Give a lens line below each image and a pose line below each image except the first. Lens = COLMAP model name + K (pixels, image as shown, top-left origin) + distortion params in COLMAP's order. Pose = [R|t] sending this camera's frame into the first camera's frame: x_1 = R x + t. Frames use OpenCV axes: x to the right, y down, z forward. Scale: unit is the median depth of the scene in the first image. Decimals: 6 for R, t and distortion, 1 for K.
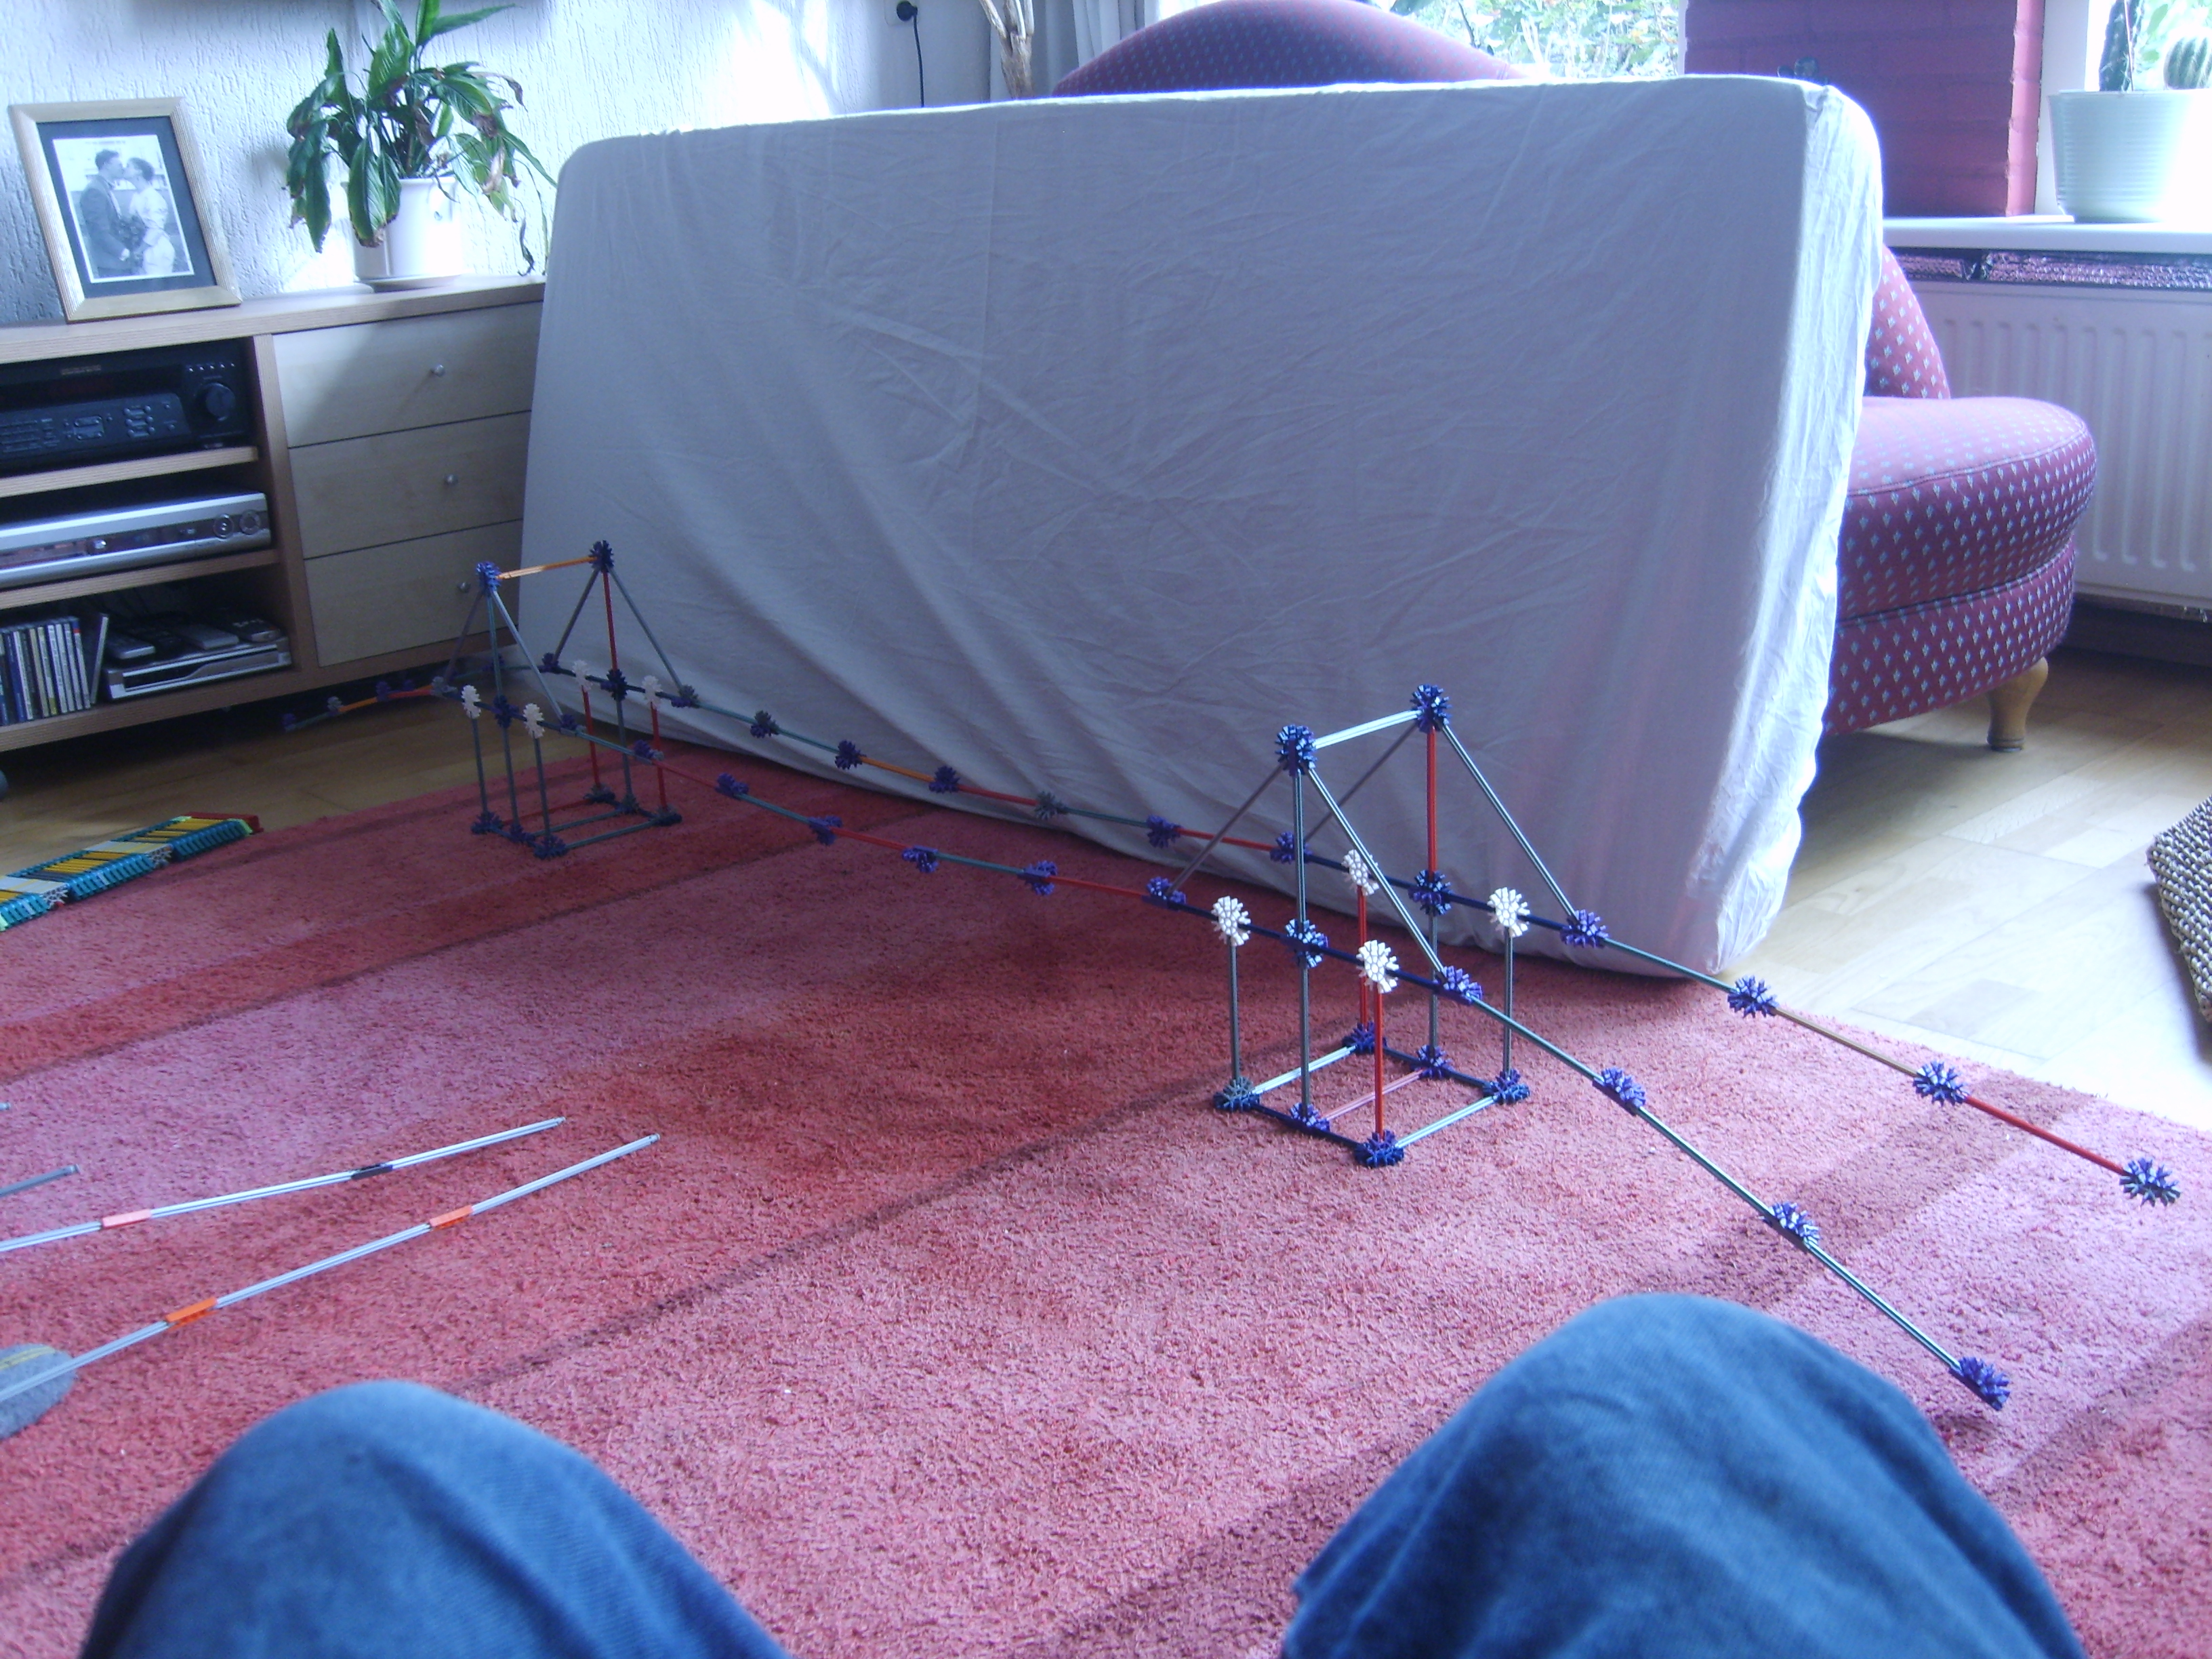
lens RADIAL K [[2336.7, 0, 1106.0], [0, 2336.7, 829.5], [0, 0, 1]] dist [-0.174973, 0.170515]
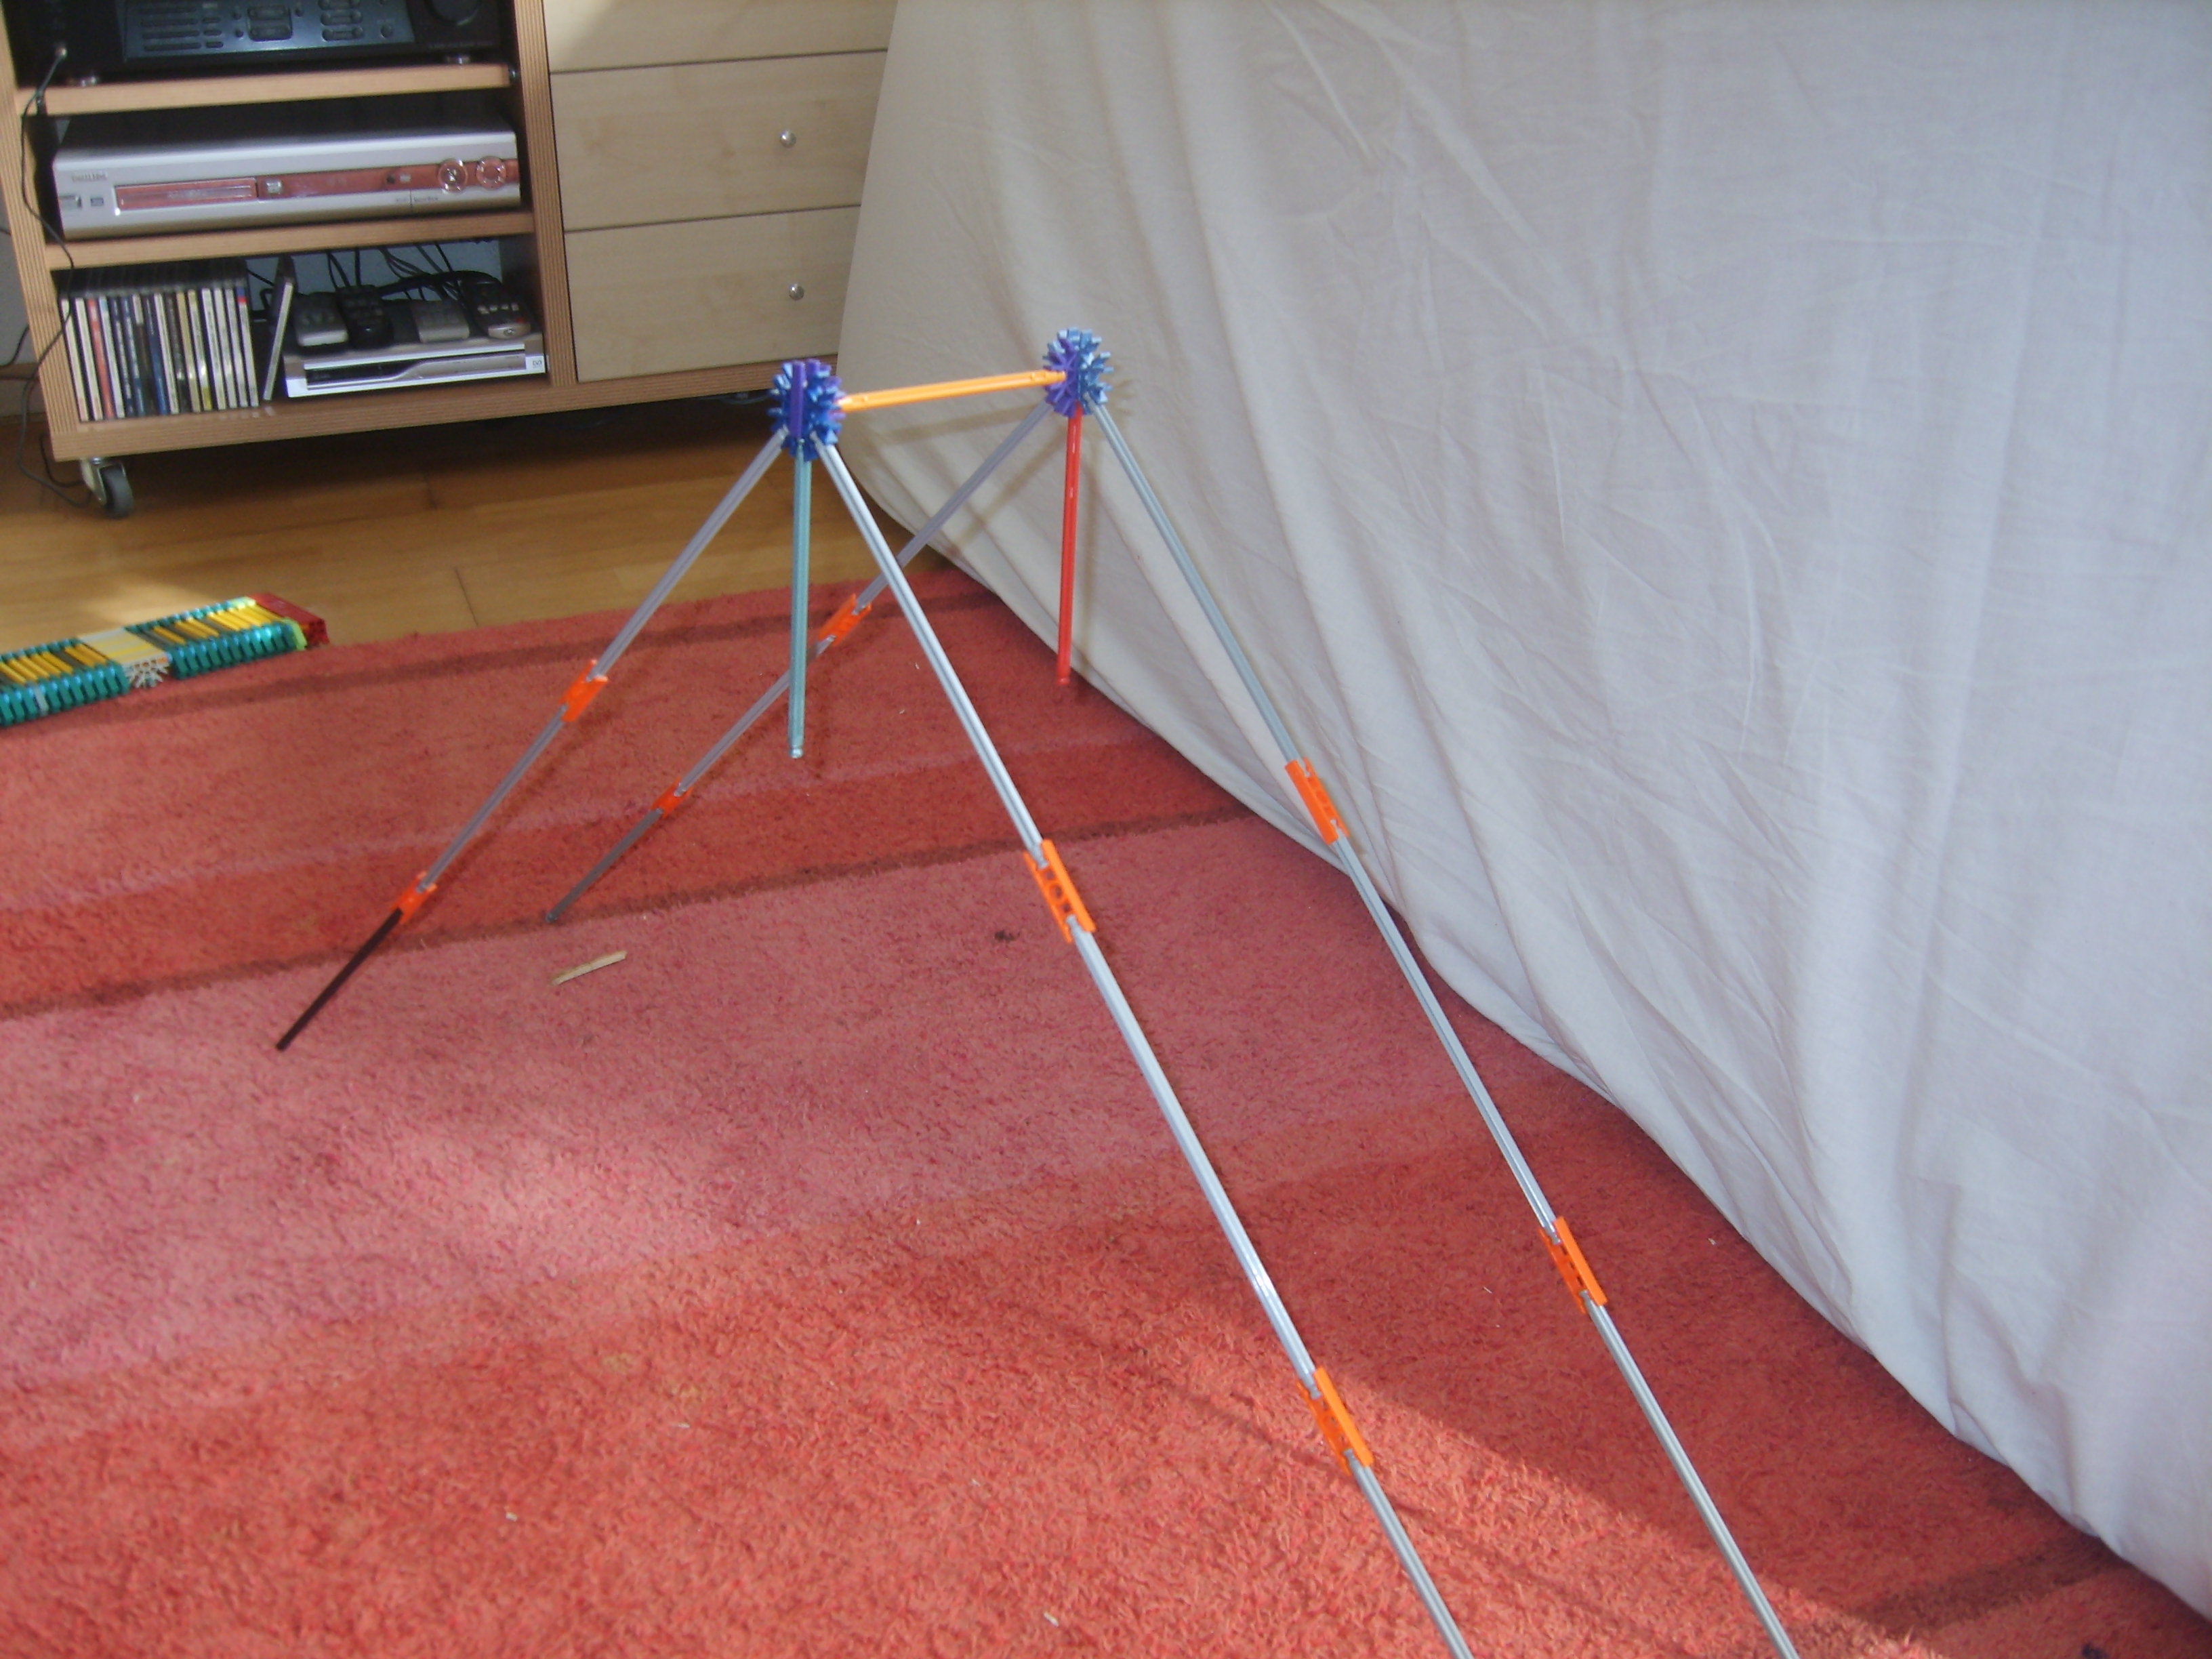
lens RADIAL K [[2336.7, 0, 1106.0], [0, 2336.7, 829.5], [0, 0, 1]] dist [-0.174973, 0.170515]
pose [[0.930273, 0.197499, -0.309171, 0.087622], [-0.147517, 0.972971, 0.177670, -0.115541], [0.335904, -0.119673, 0.934263, 0.475355]]
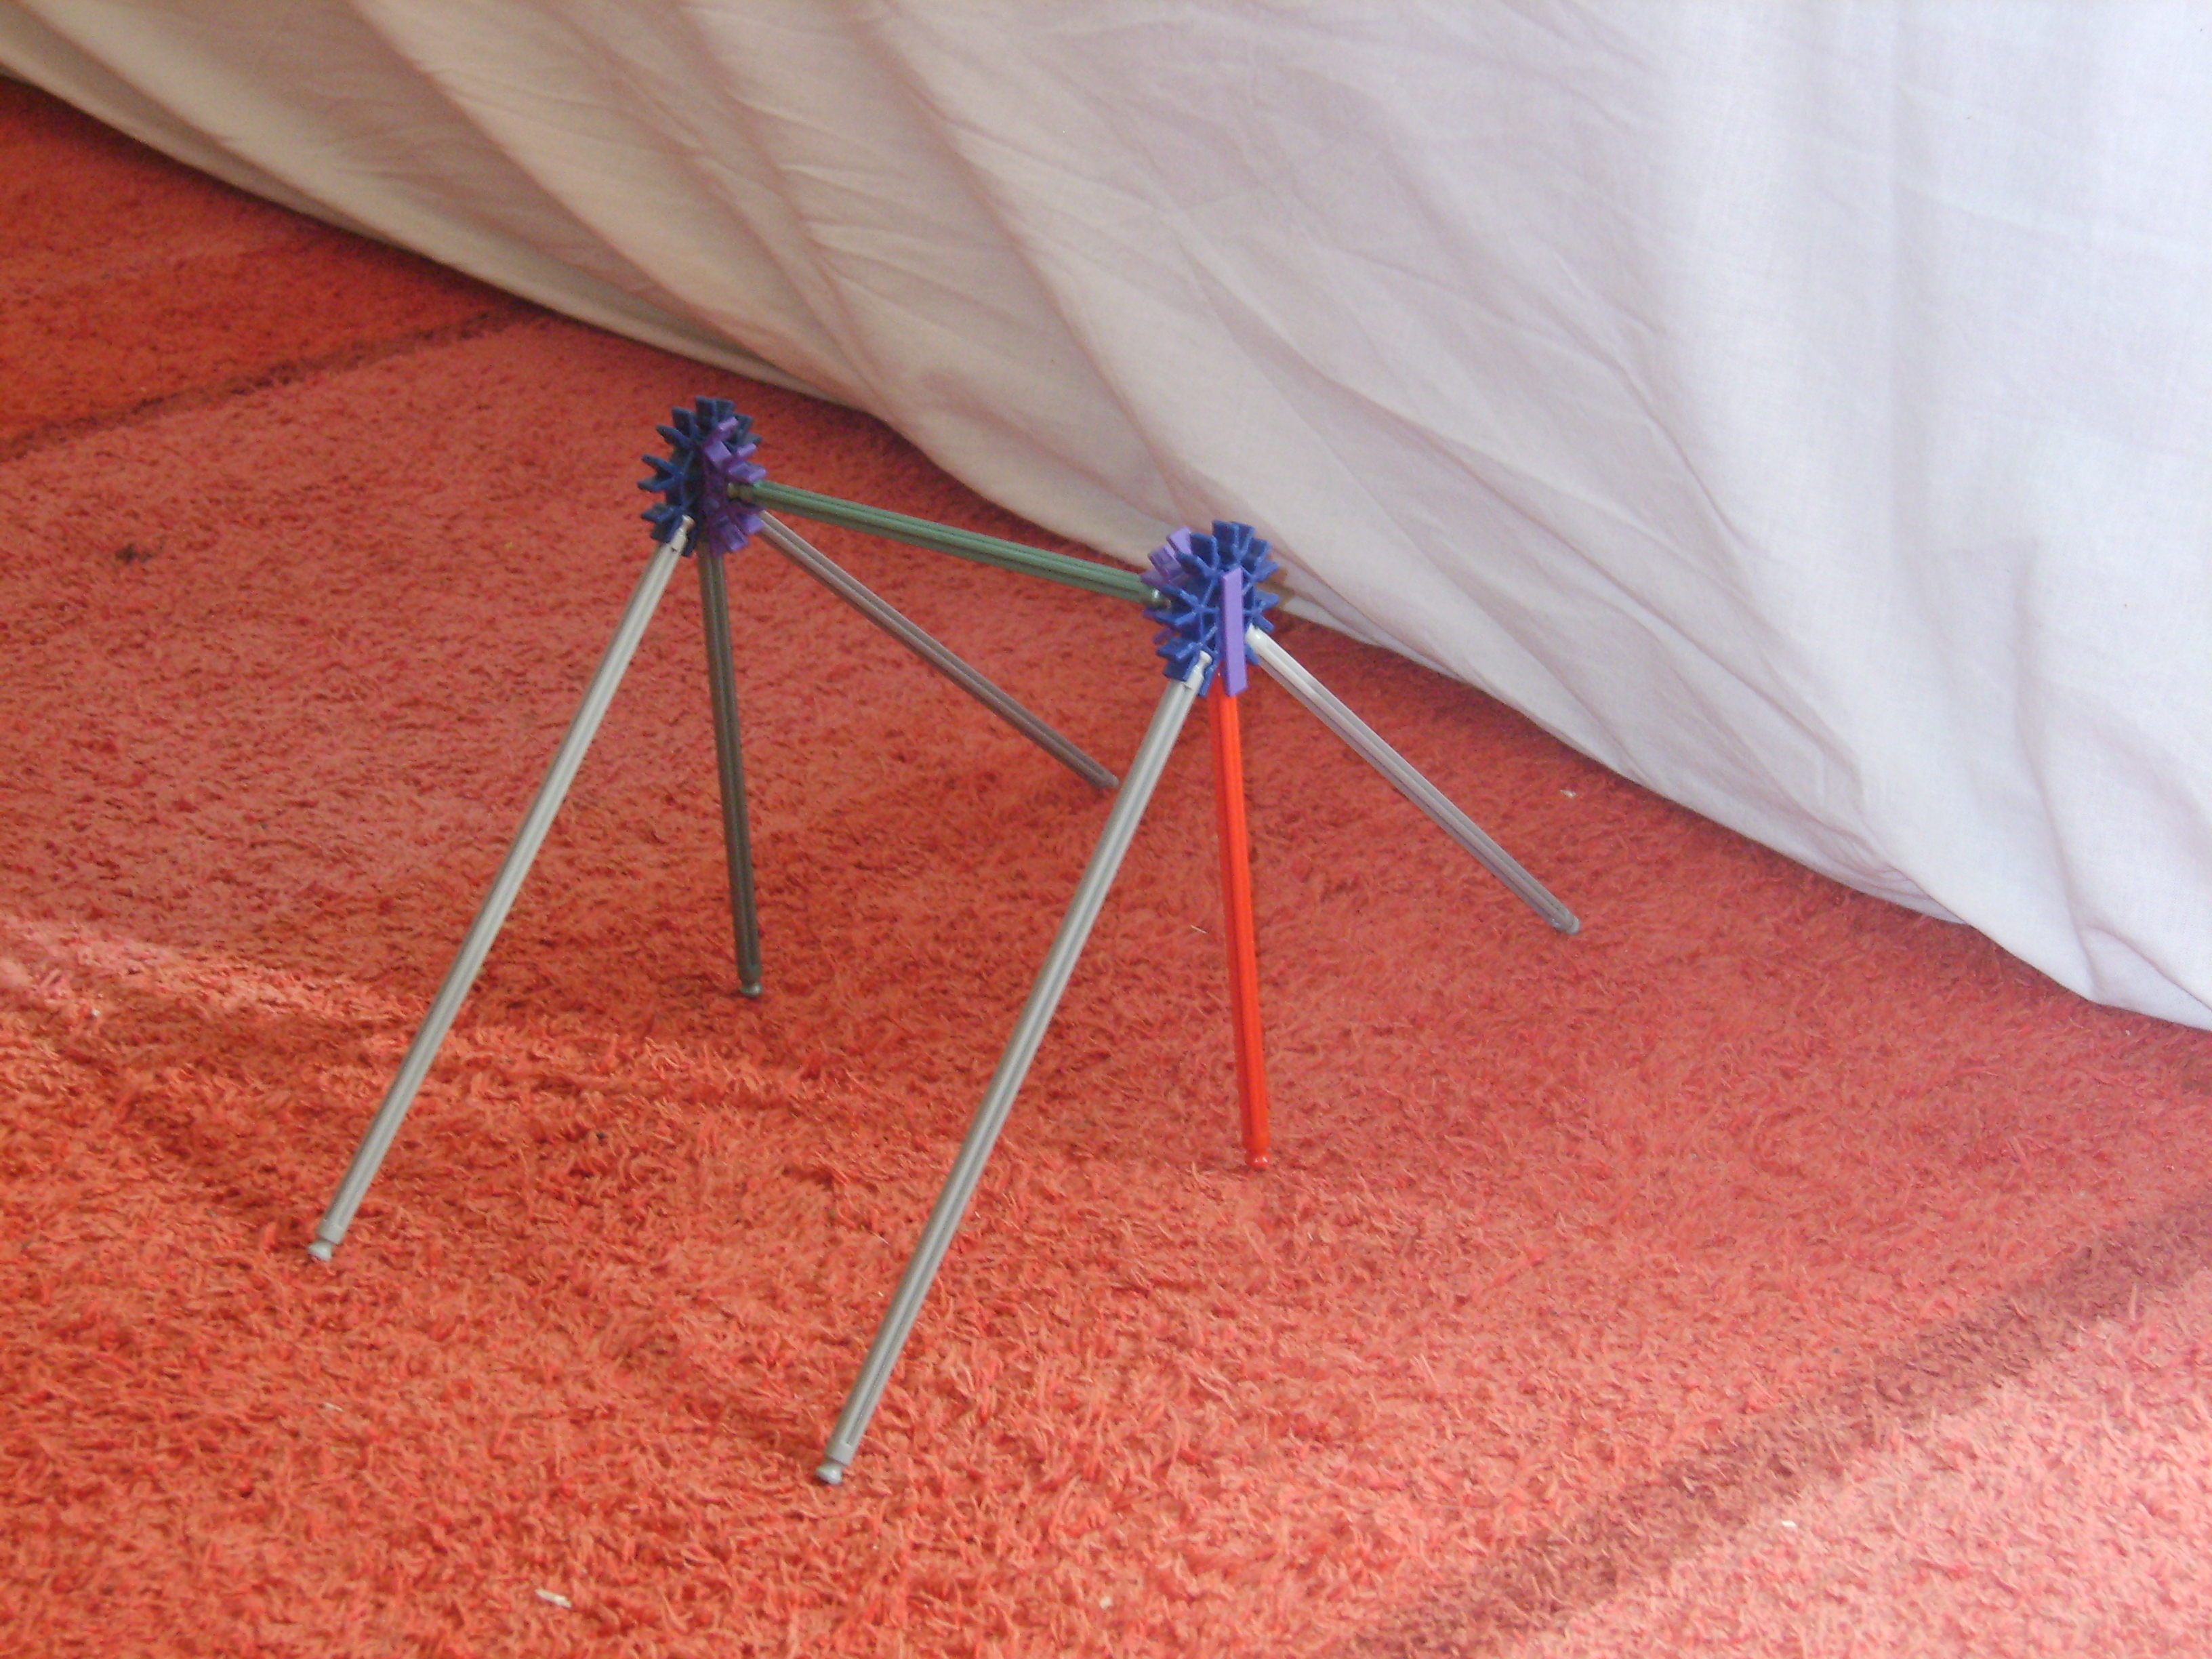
lens RADIAL K [[3917.3, 0, 1106.0], [0, 3917.3, 829.5], [0, 0, 1]] dist [-0.018590, -0.122720]
pose [[0.996584, 0.043524, -0.070188, 0.053471], [-0.030178, 0.983006, 0.181078, -0.042972], [0.076876, -0.178341, 0.980961, 0.508529]]
